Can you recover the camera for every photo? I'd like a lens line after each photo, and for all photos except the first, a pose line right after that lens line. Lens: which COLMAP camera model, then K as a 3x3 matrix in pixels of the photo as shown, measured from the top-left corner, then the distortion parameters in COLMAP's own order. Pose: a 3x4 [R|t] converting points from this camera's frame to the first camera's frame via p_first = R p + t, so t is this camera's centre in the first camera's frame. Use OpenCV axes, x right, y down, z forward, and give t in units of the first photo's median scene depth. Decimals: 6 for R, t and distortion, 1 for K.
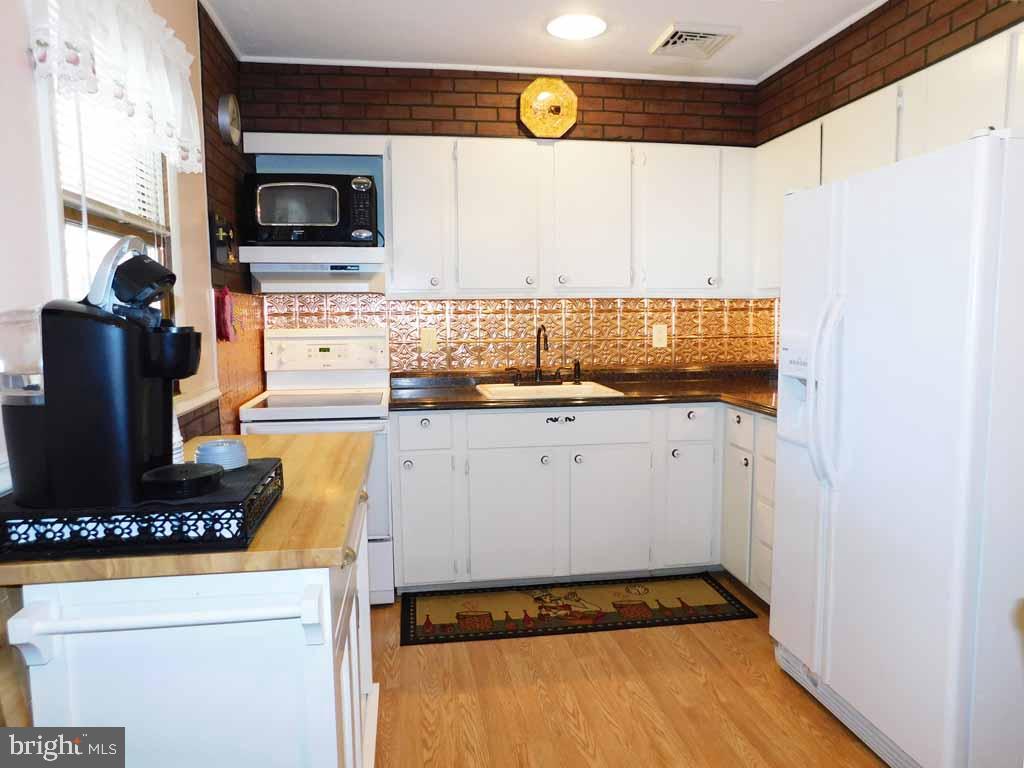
lens RADIAL K [[700.6, 0, 525.4], [0, 700.6, 381.2], [0, 0, 1]] dist [-0.055350, 0.007020]
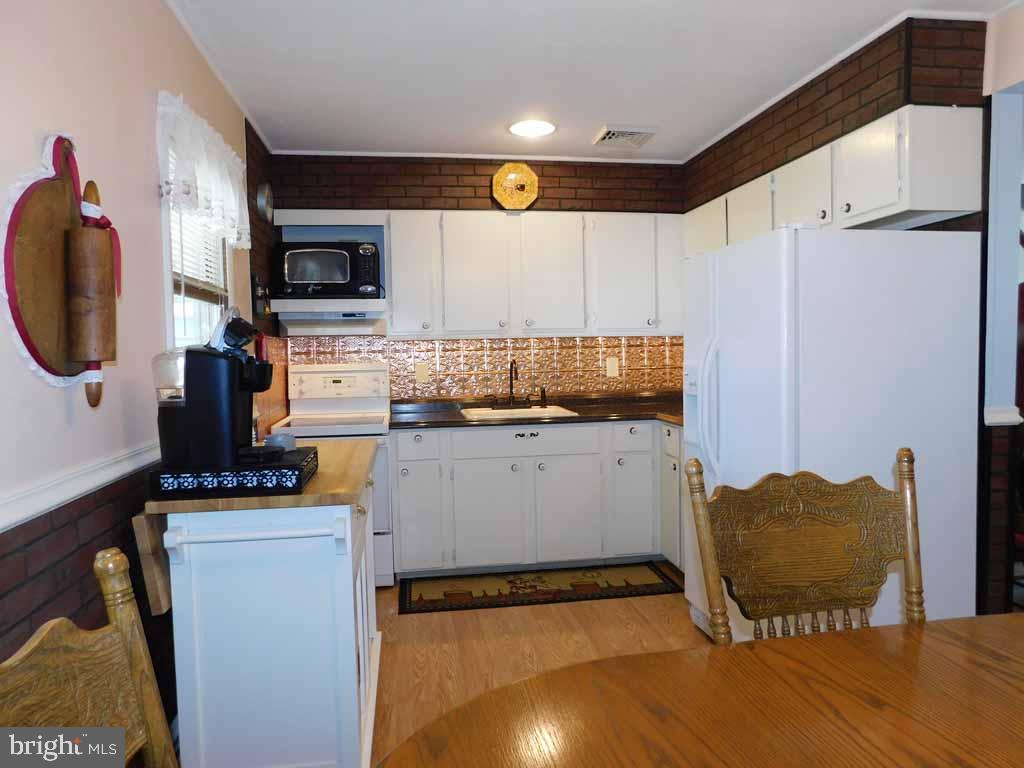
lens RADIAL K [[679.7, 0, 512.0], [0, 679.7, 384.0], [0, 0, 1]] dist [-0.068014, 0.054849]
pose [[0.999823, -0.010814, -0.015414, 0.042784], [0.010076, 0.998837, -0.047155, 0.020666], [0.015906, 0.046992, 0.998769, -0.205104]]
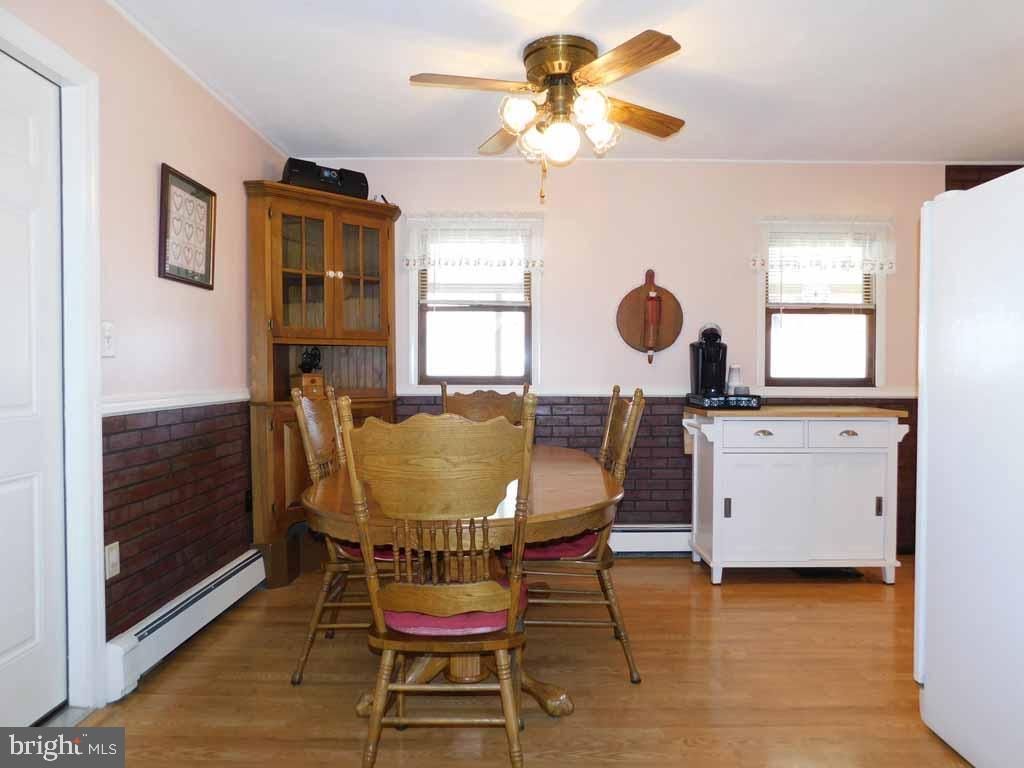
lens RADIAL K [[679.7, 0, 512.0], [0, 679.7, 384.0], [0, 0, 1]] dist [-0.068014, 0.054849]
pose [[-0.168961, 0.027273, -0.985245, 1.062664], [-0.100701, 0.993908, 0.044782, 0.019342], [0.980465, 0.106781, -0.165185, 0.203736]]
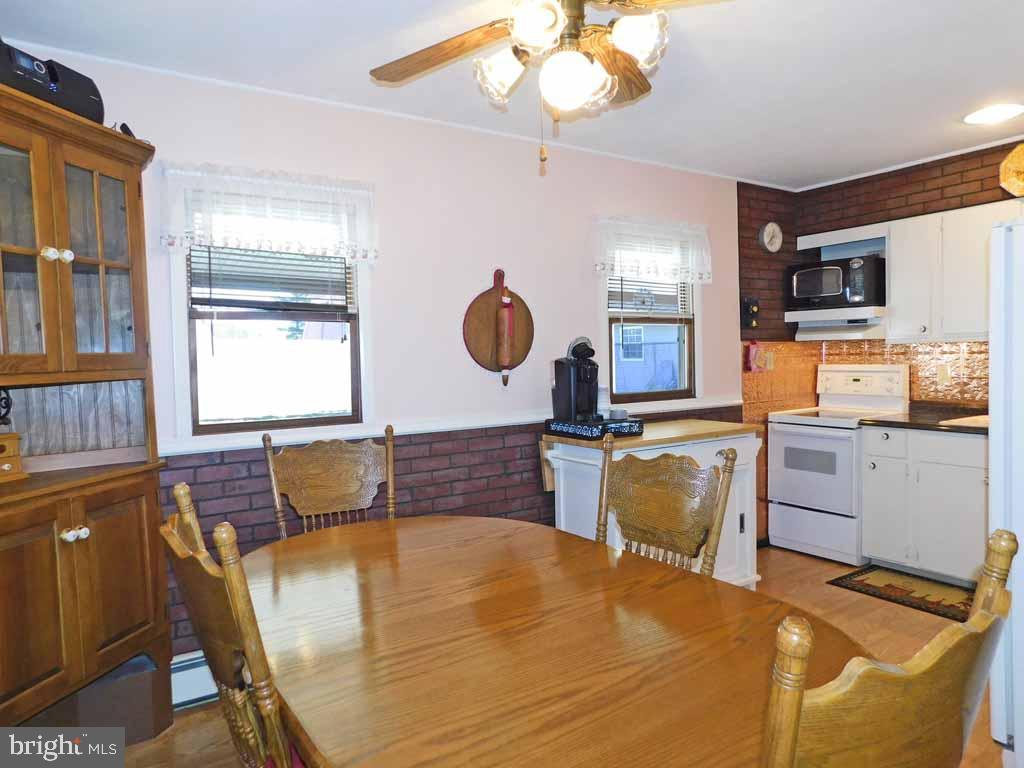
lens RADIAL K [[679.7, 0, 512.0], [0, 679.7, 384.0], [0, 0, 1]] dist [-0.068014, 0.054849]
pose [[0.399974, 0.036834, -0.915786, 0.708705], [-0.071348, 0.997411, 0.008956, -0.000620], [0.913745, 0.061758, 0.401567, -0.165627]]
